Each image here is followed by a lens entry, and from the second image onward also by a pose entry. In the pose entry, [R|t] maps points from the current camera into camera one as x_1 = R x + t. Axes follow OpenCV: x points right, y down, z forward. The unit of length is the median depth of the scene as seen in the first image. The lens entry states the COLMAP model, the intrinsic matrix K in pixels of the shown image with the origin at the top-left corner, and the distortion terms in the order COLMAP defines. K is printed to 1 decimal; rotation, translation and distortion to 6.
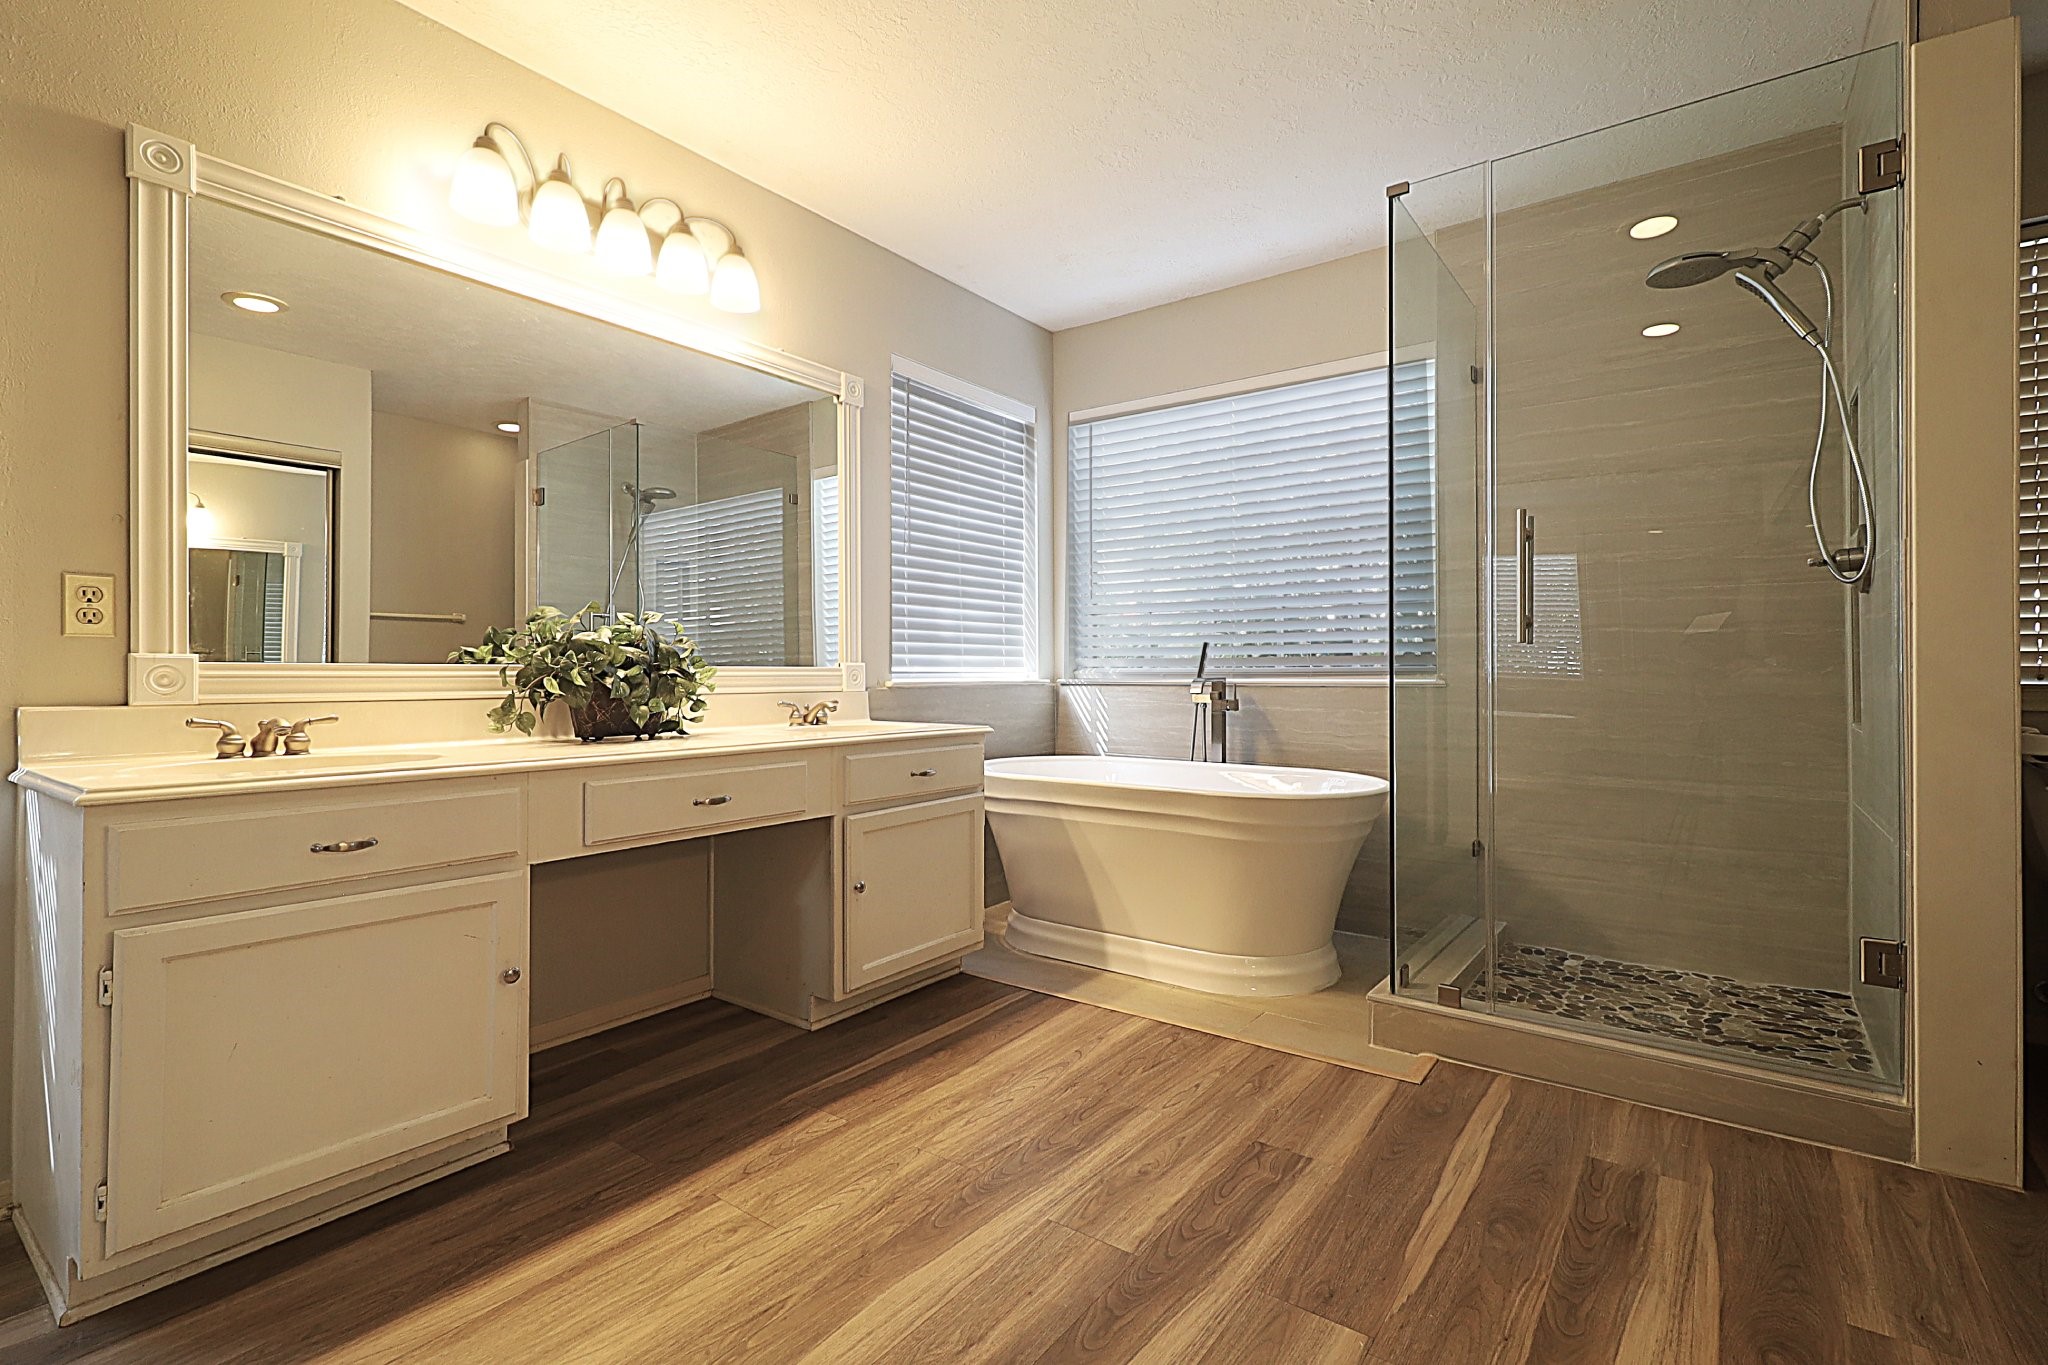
lens RADIAL K [[940.9, 0, 1022.8], [0, 940.9, 676.5], [0, 0, 1]] dist [0.001685, 0.000158]
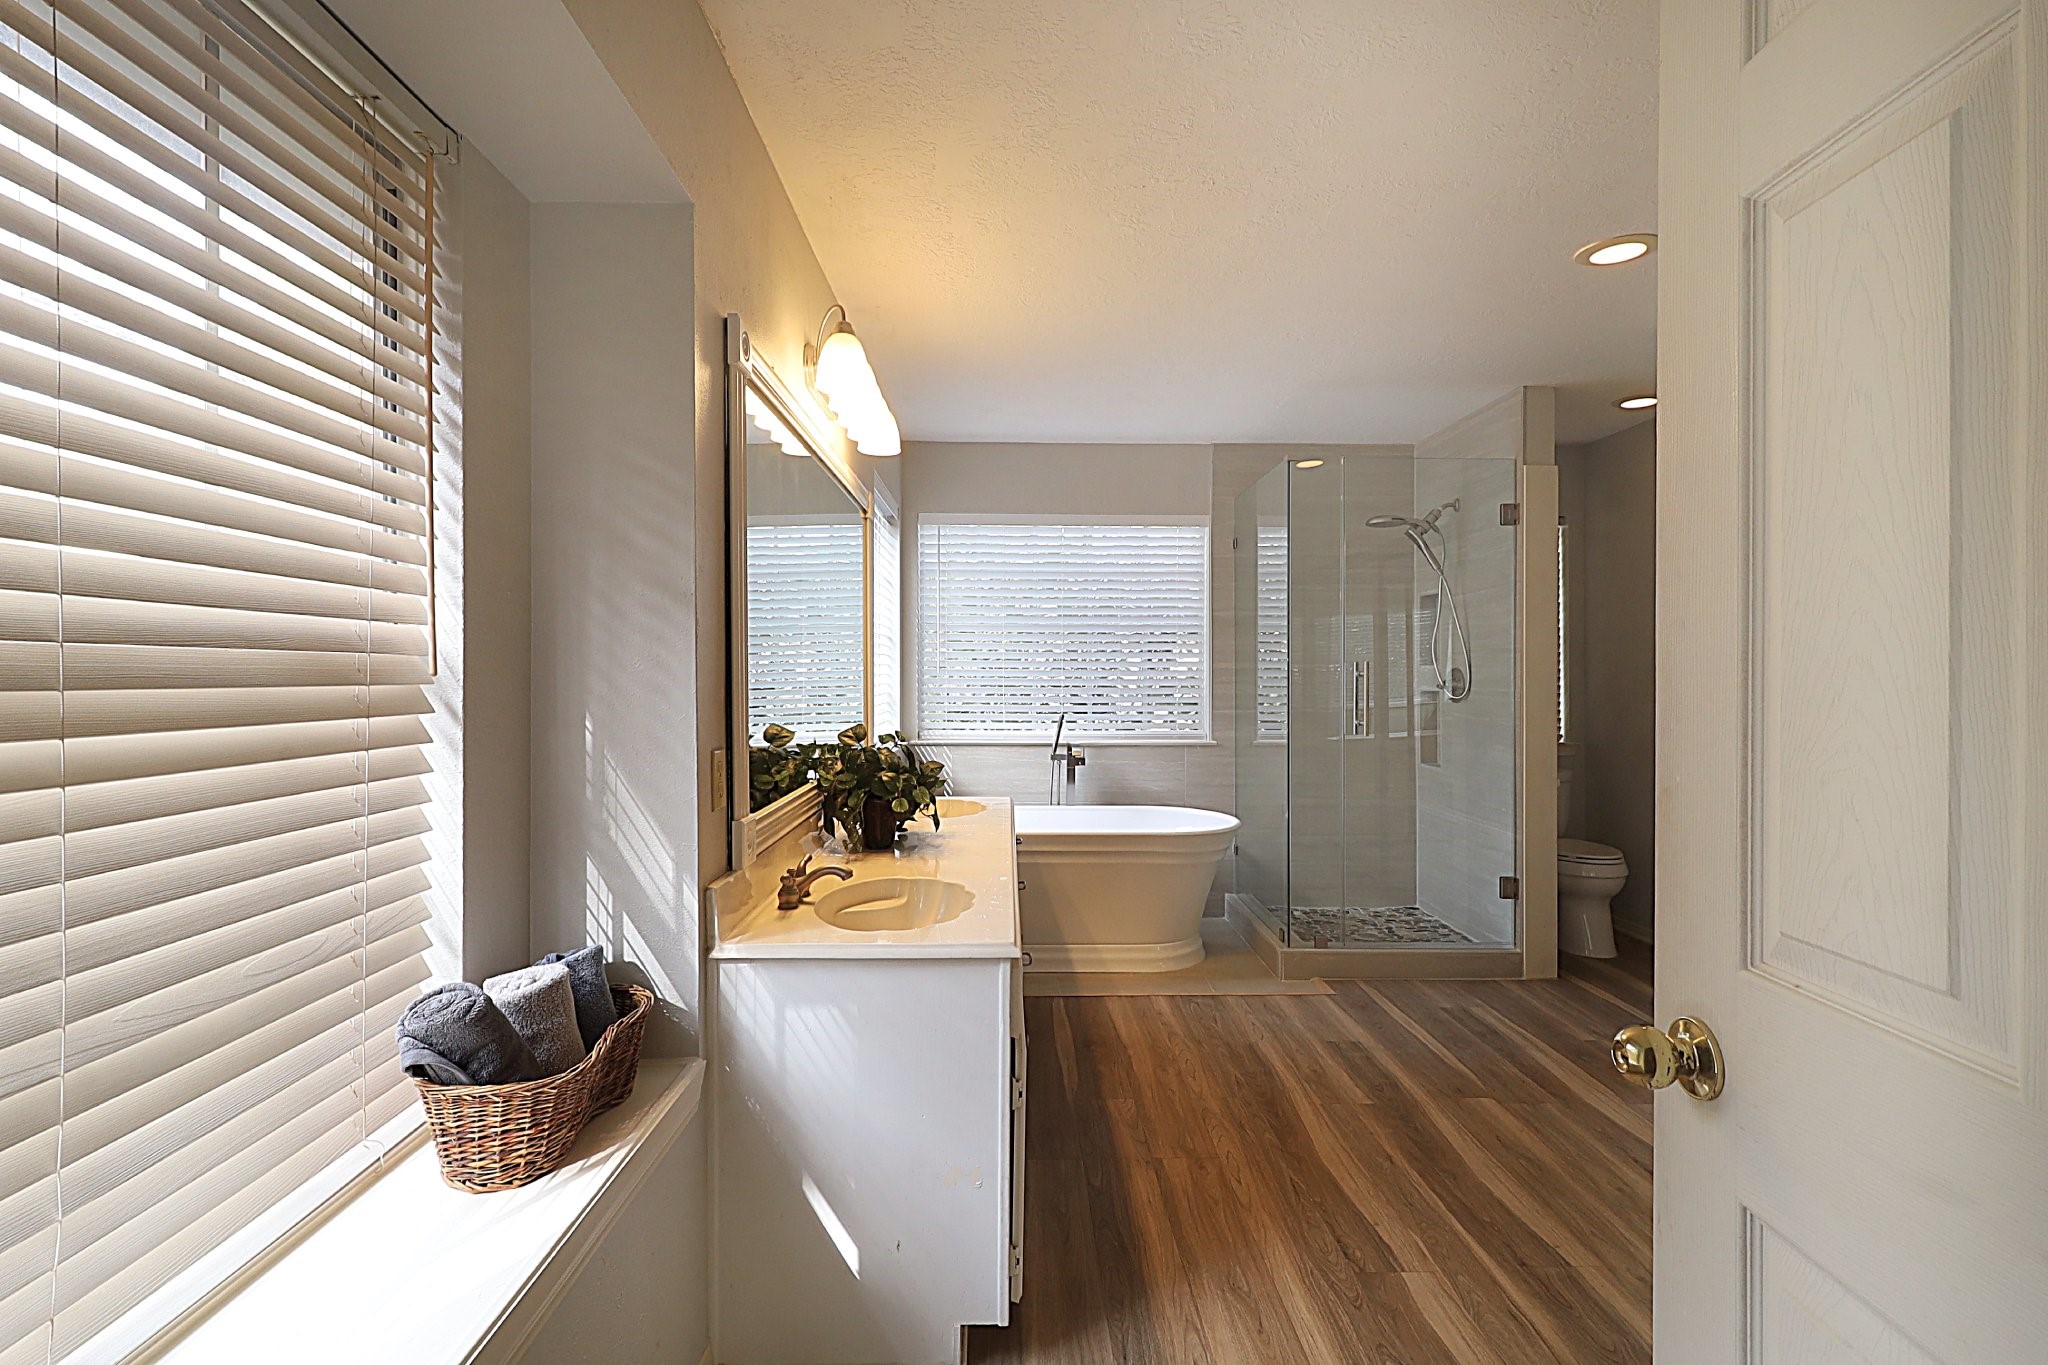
lens RADIAL K [[940.9, 0, 1023.2], [0, 940.9, 683.1], [0, 0, 1]] dist [0.001685, 0.000158]
pose [[0.791516, -0.002658, 0.611143, -1.119958], [-0.003449, 0.999955, 0.008816, -0.156724], [-0.611139, -0.009086, 0.791471, -0.013485]]
